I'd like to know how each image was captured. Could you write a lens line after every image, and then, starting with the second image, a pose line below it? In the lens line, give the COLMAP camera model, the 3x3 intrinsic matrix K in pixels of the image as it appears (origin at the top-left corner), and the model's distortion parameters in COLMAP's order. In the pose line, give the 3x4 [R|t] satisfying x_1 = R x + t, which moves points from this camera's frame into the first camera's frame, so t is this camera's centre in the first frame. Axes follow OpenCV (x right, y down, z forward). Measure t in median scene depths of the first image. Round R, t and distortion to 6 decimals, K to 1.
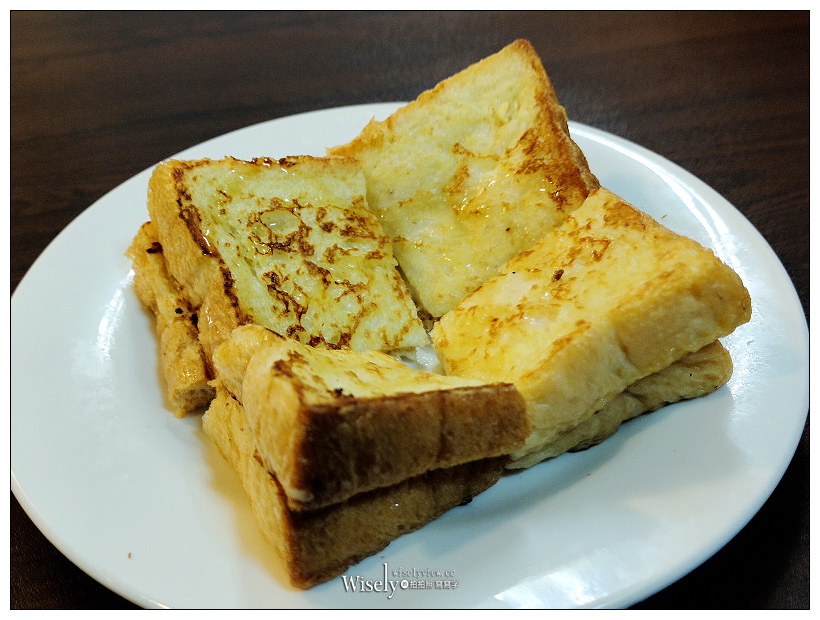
lens RADIAL K [[1002.1, 0, 409.0], [0, 1002.1, 310.6], [0, 0, 1]] dist [-0.013460, 0.000000]
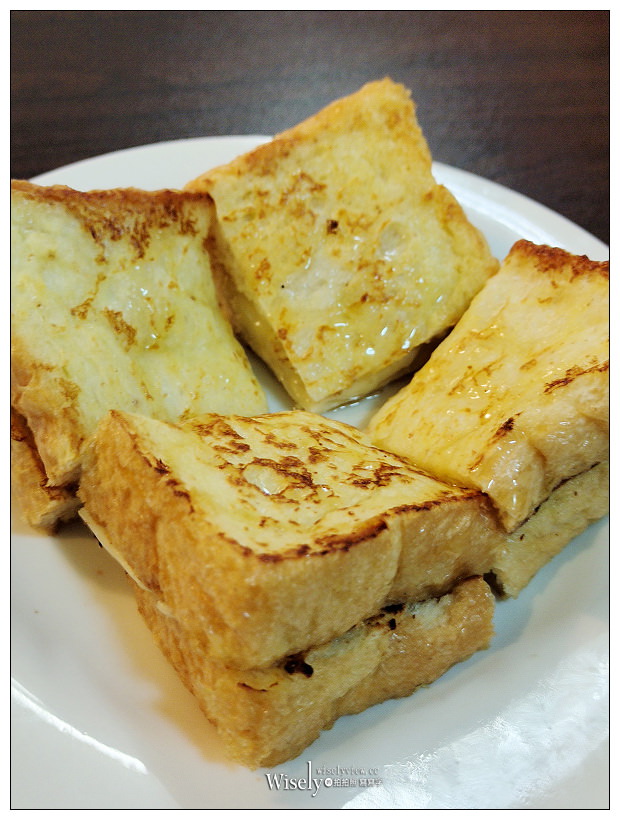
lens RADIAL K [[1002.1, 0, 309.0], [0, 1002.1, 409.0], [0, 0, 1]] dist [-0.013460, 0.000000]
pose [[-0.194767, -0.730808, 0.654206, -0.542819], [0.589207, 0.446055, 0.673699, -0.552826], [-0.784156, 0.516677, 0.343721, 0.687069]]
